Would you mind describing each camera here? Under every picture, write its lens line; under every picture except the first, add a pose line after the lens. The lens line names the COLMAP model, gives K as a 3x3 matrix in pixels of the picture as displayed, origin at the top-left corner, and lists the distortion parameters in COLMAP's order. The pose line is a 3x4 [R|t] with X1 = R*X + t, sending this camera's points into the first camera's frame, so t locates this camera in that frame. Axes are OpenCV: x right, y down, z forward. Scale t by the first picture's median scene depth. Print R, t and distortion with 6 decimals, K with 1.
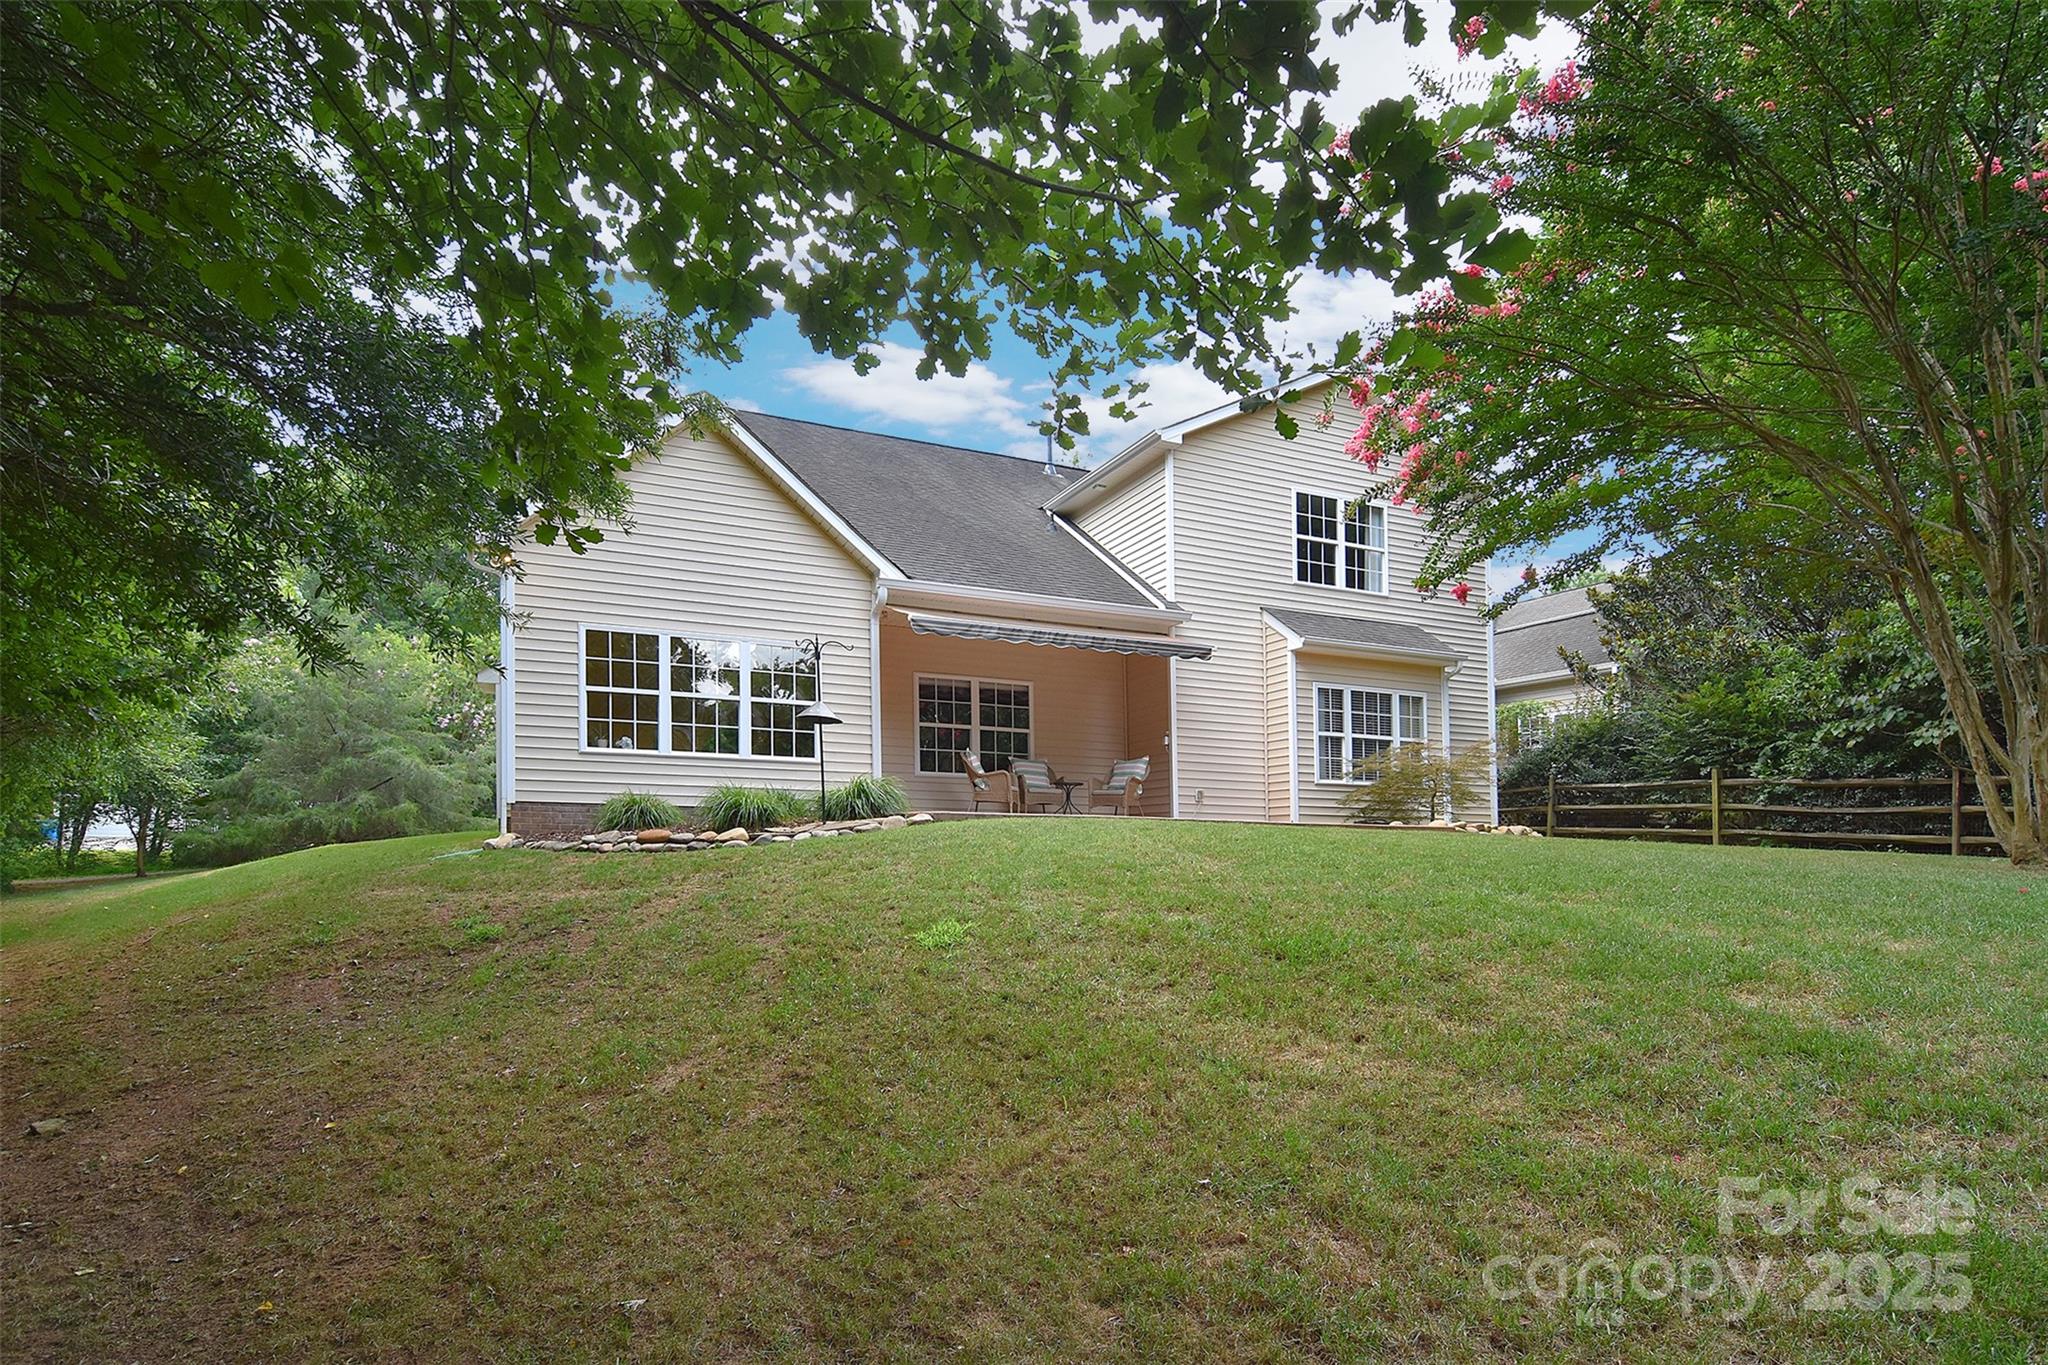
lens RADIAL K [[981.7, 0, 1026.1], [0, 981.7, 687.4], [0, 0, 1]] dist [-0.000536, 0.000021]
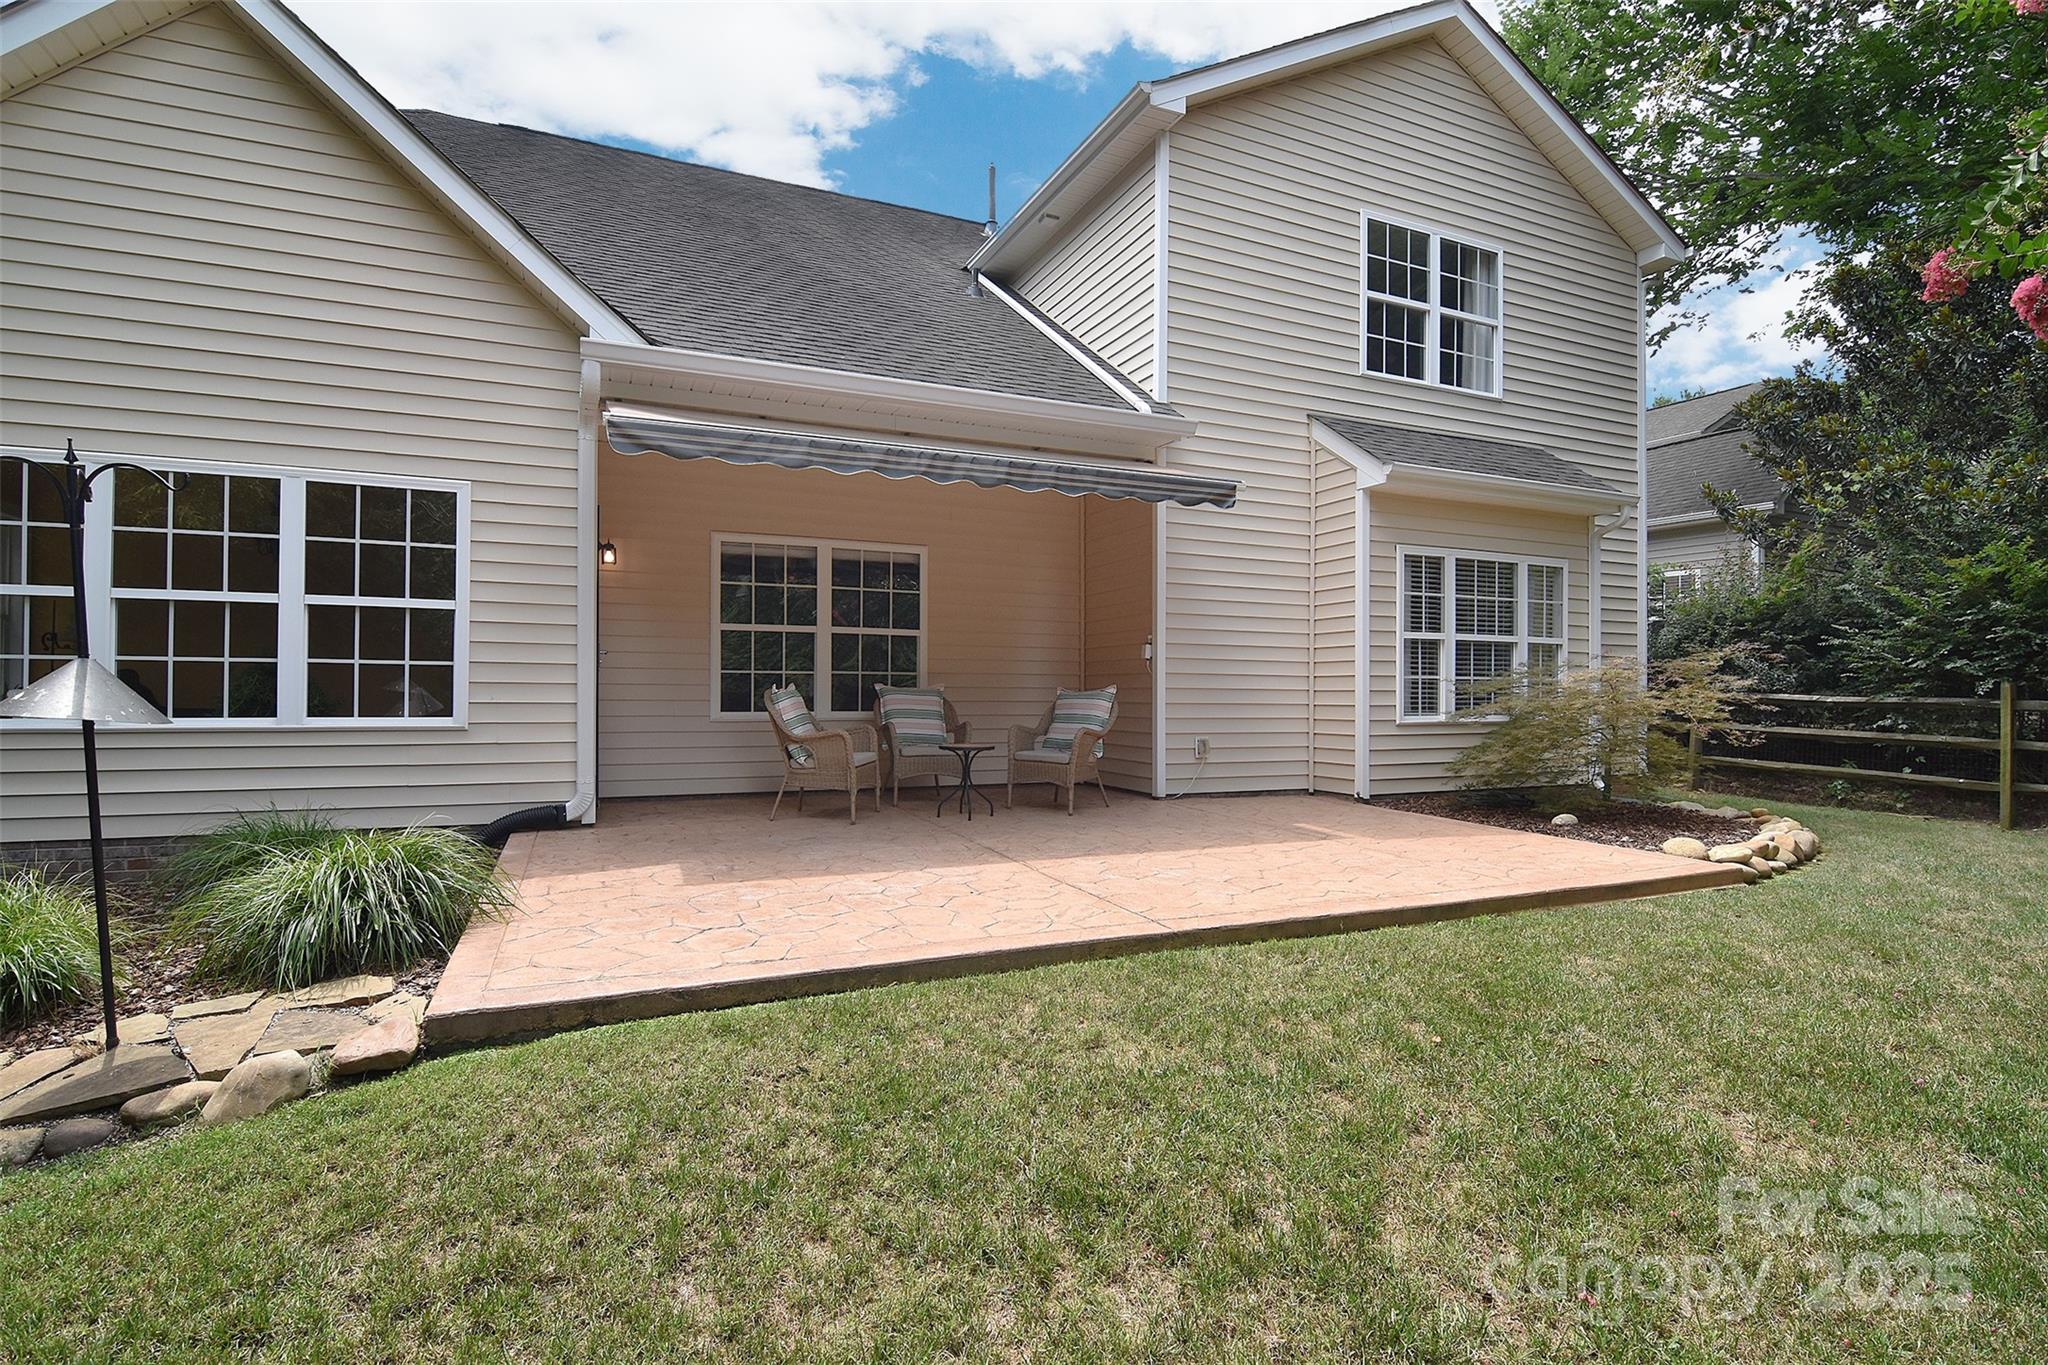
lens RADIAL K [[974.6, 0, 1023.8], [0, 974.6, 789.5], [0, 0, 1]] dist [-0.004825, -0.000828]
pose [[0.999634, -0.012533, 0.023983, 0.050674], [0.006006, 0.966940, 0.254934, -0.013632], [-0.026385, -0.254697, 0.966661, 0.392199]]
